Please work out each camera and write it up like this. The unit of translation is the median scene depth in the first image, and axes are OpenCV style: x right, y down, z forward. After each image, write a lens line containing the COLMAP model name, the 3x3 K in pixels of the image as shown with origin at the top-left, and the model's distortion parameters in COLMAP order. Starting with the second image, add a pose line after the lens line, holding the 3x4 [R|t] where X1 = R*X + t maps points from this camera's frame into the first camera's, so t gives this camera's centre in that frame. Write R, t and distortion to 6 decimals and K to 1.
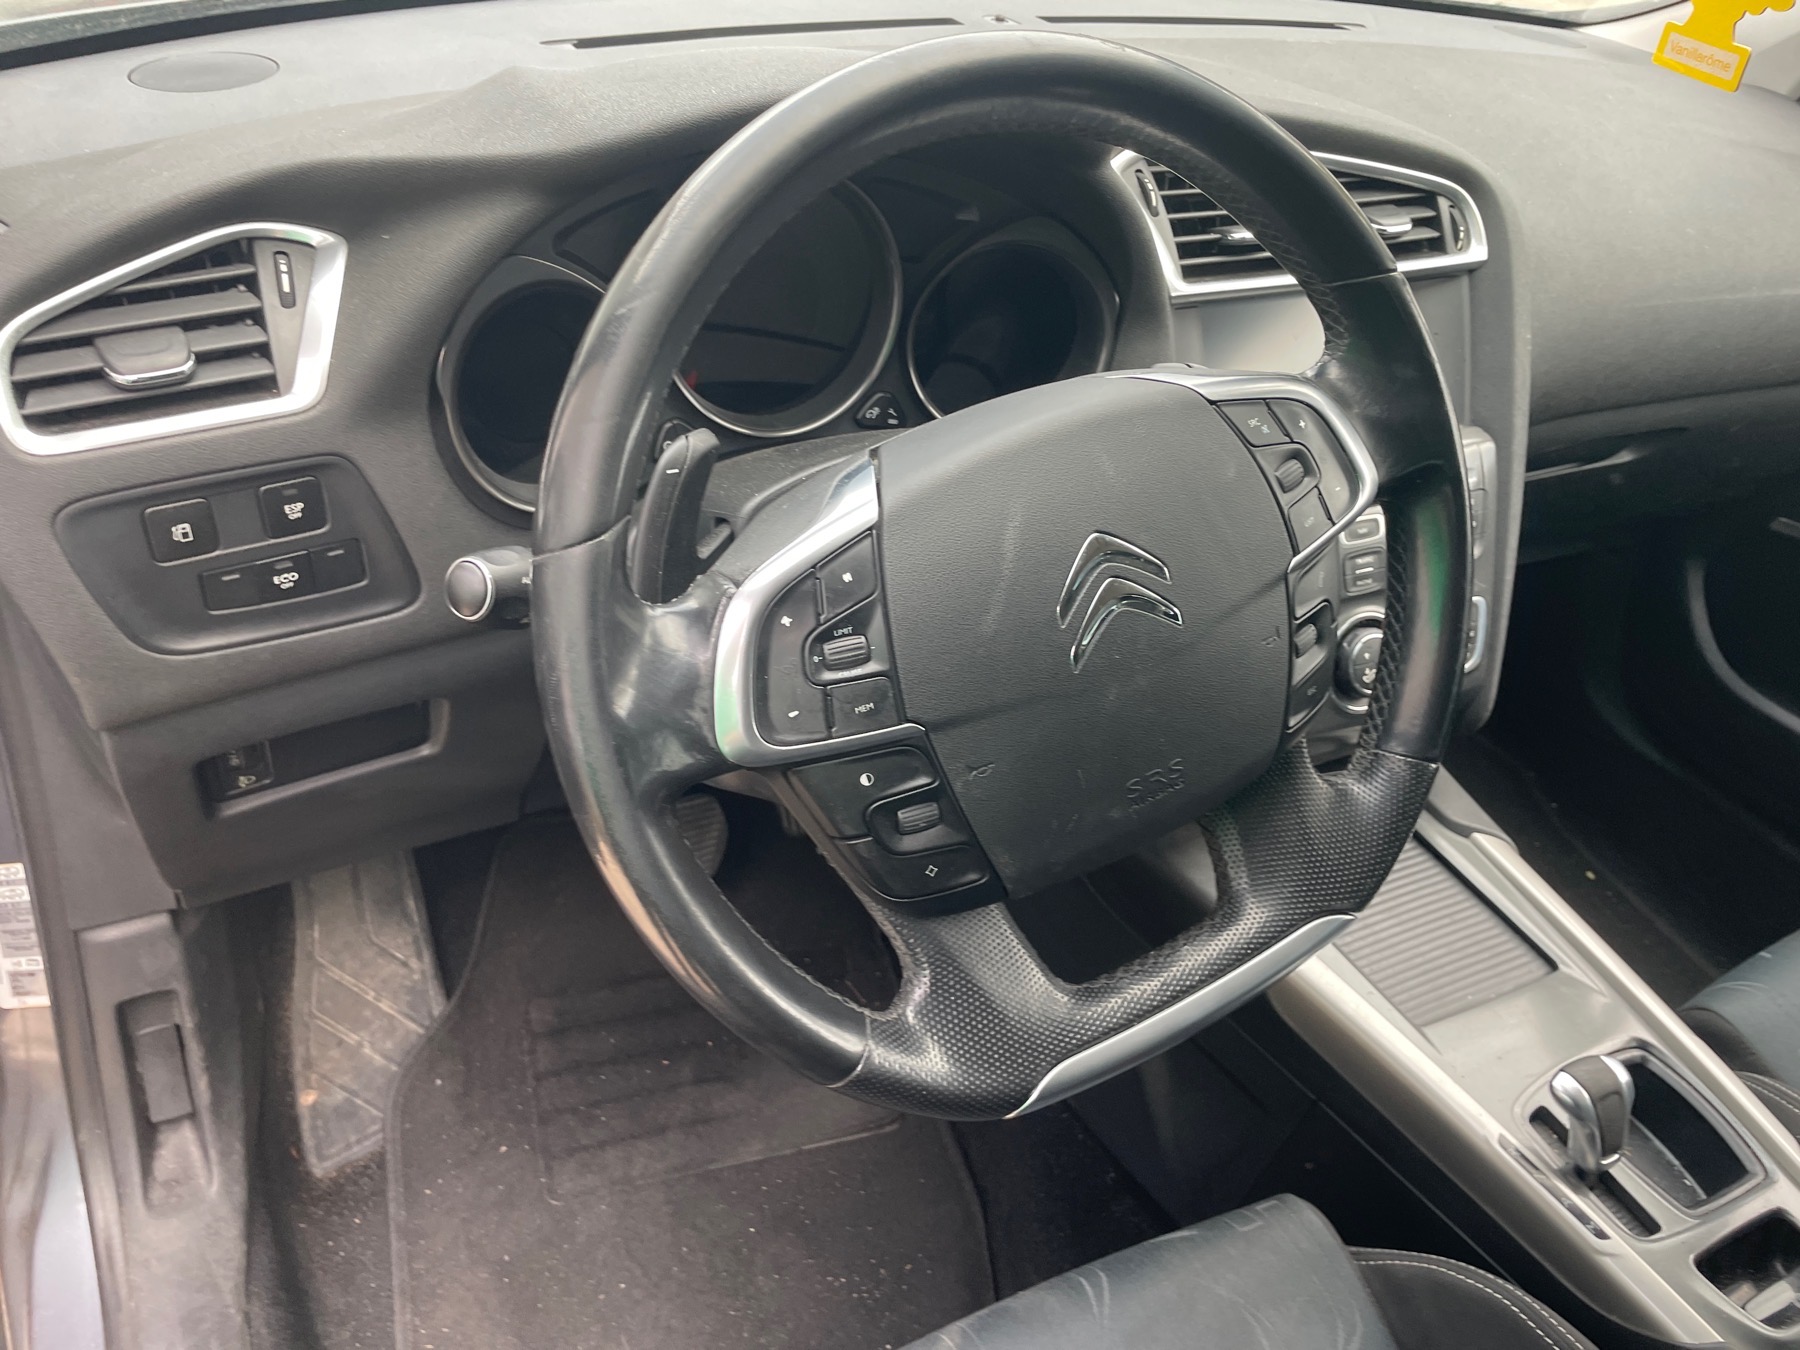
lens RADIAL K [[1363.8, 0, 899.3], [0, 1363.8, 663.7], [0, 0, 1]] dist [0.061408, -0.084717]
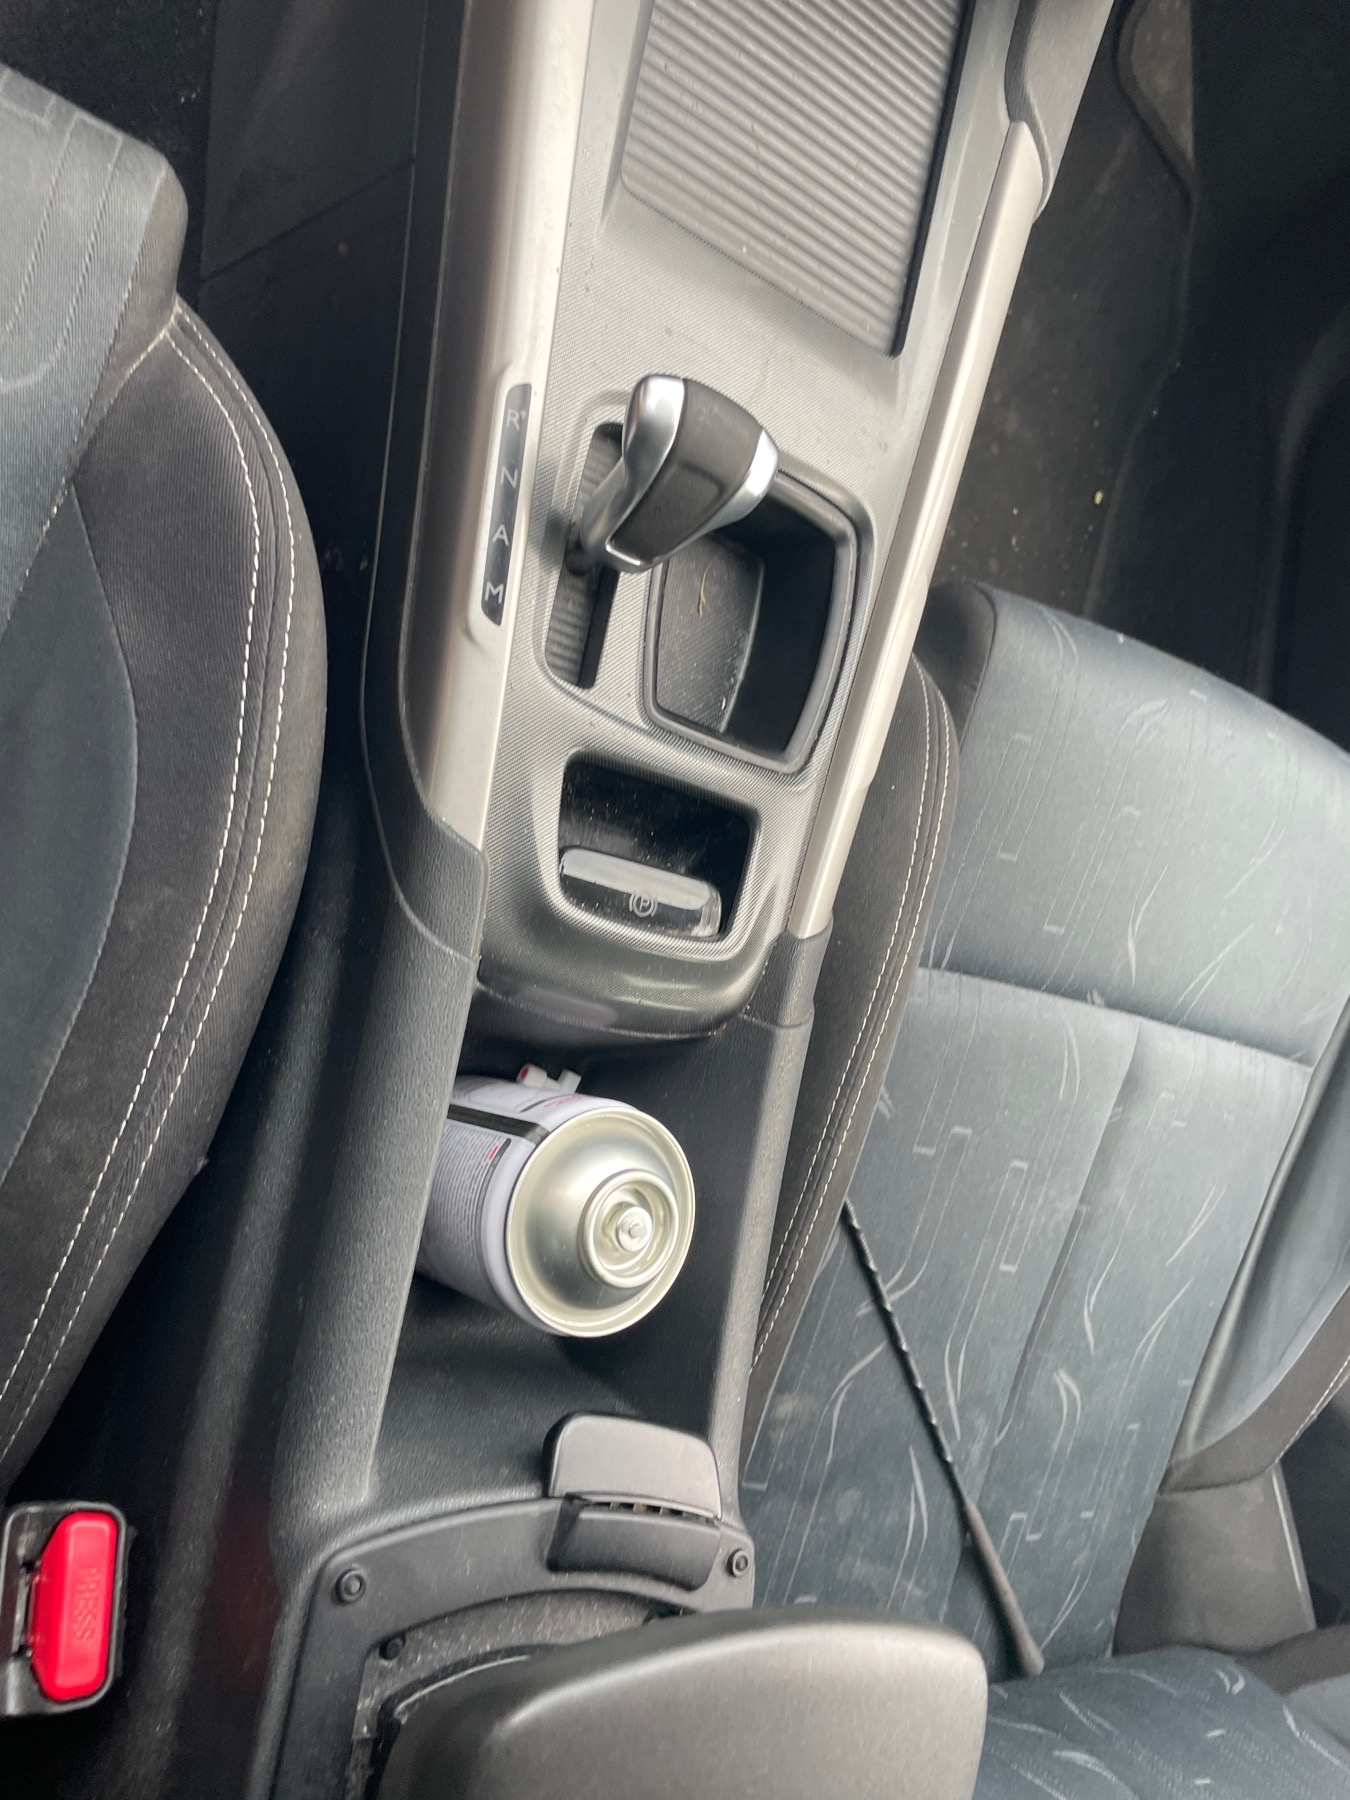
lens RADIAL K [[1363.8, 0, 711.7], [0, 1363.8, 879.6], [0, 0, 1]] dist [0.061408, -0.084717]
pose [[0.662947, 0.640739, 0.387240, 0.350799], [-0.742286, 0.495160, 0.451473, 0.129411], [0.097531, -0.586746, 0.803876, 0.418484]]
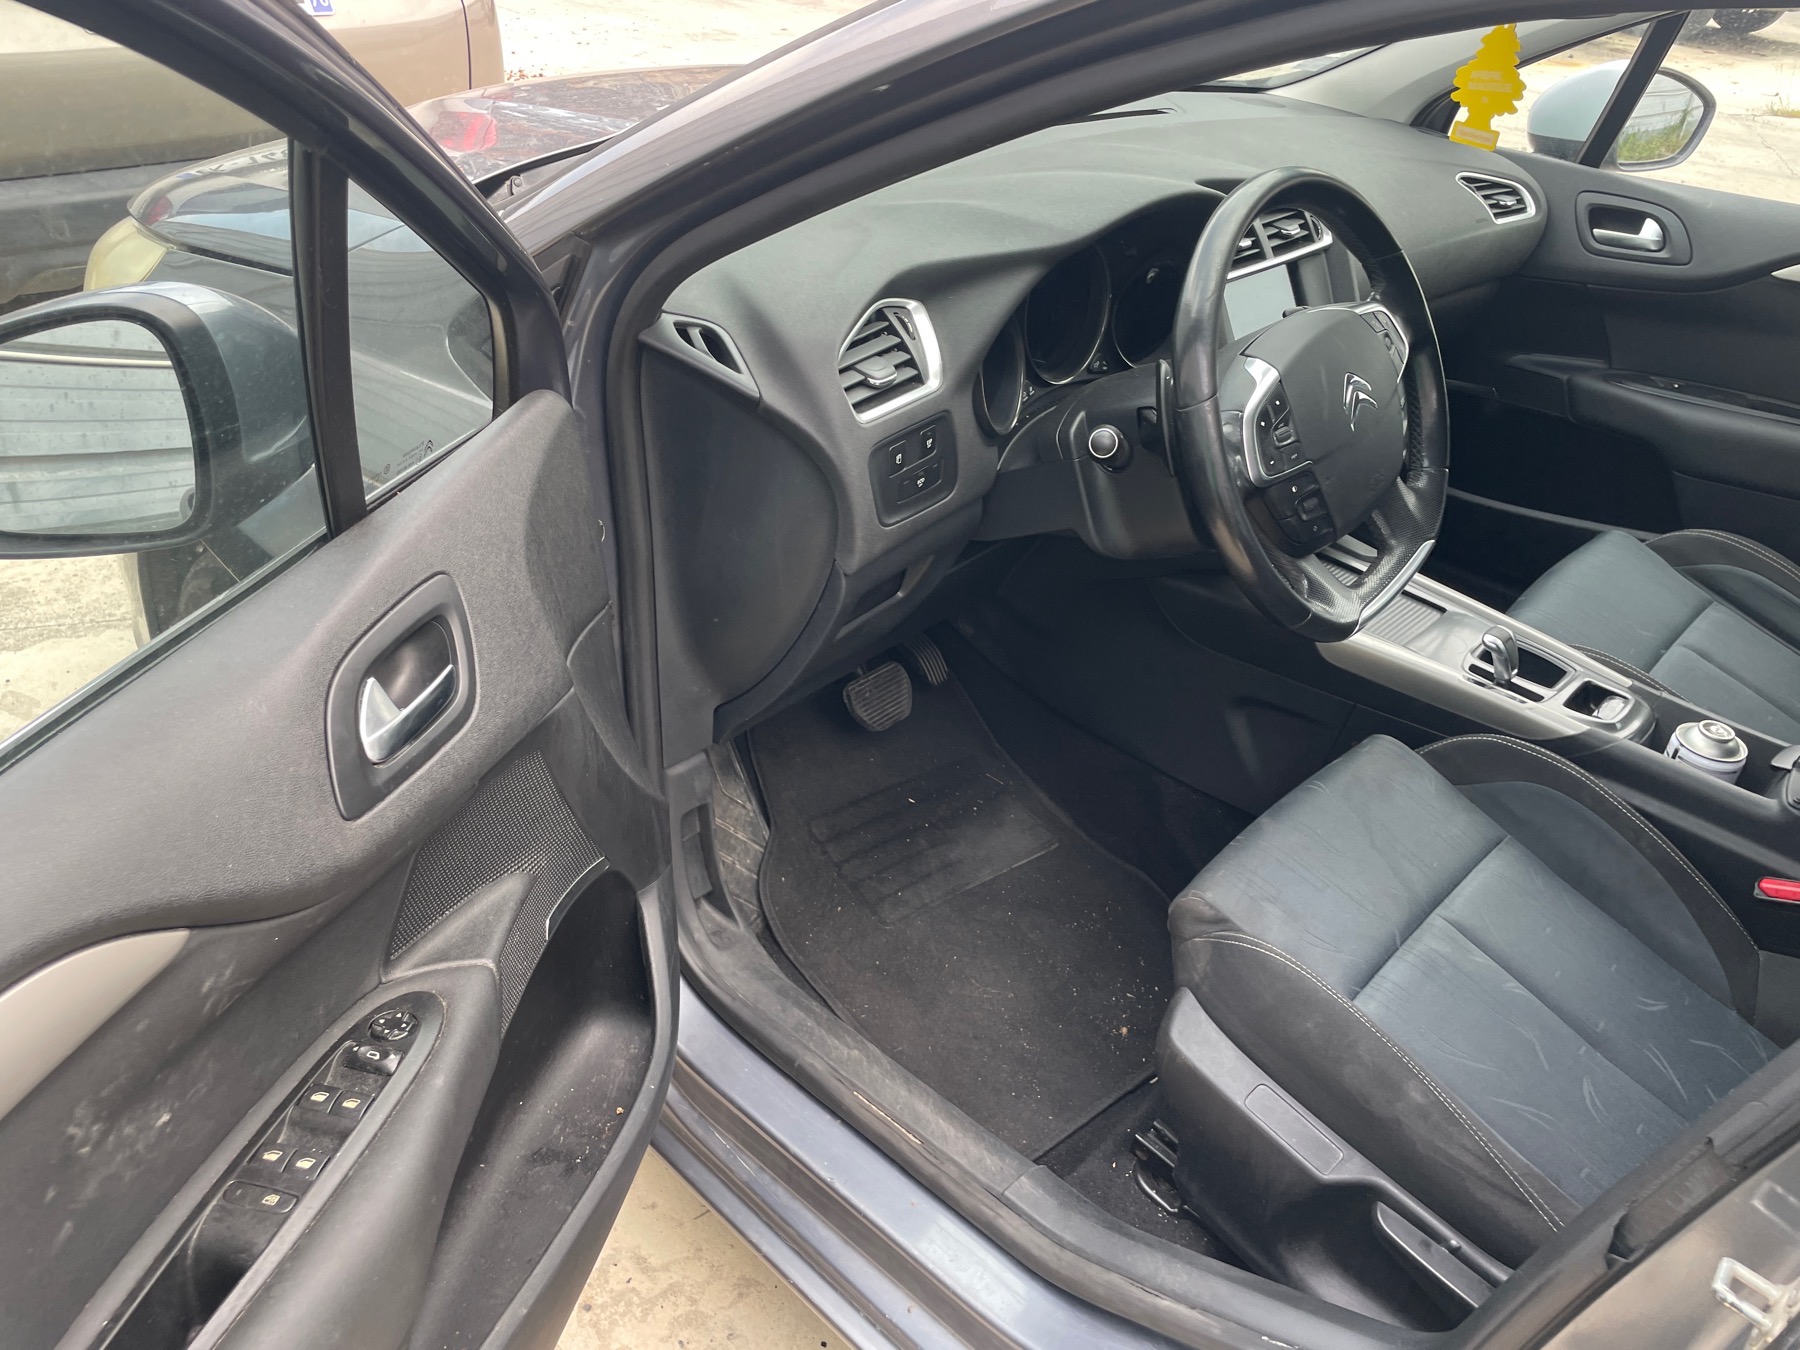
lens RADIAL K [[1363.8, 0, 888.0], [0, 1363.8, 690.1], [0, 0, 1]] dist [0.061408, -0.084717]
pose [[0.939506, -0.207443, 0.272573, -0.779002], [0.208361, 0.977709, 0.025913, 0.120392], [-0.271873, 0.032448, 0.961786, -0.596297]]
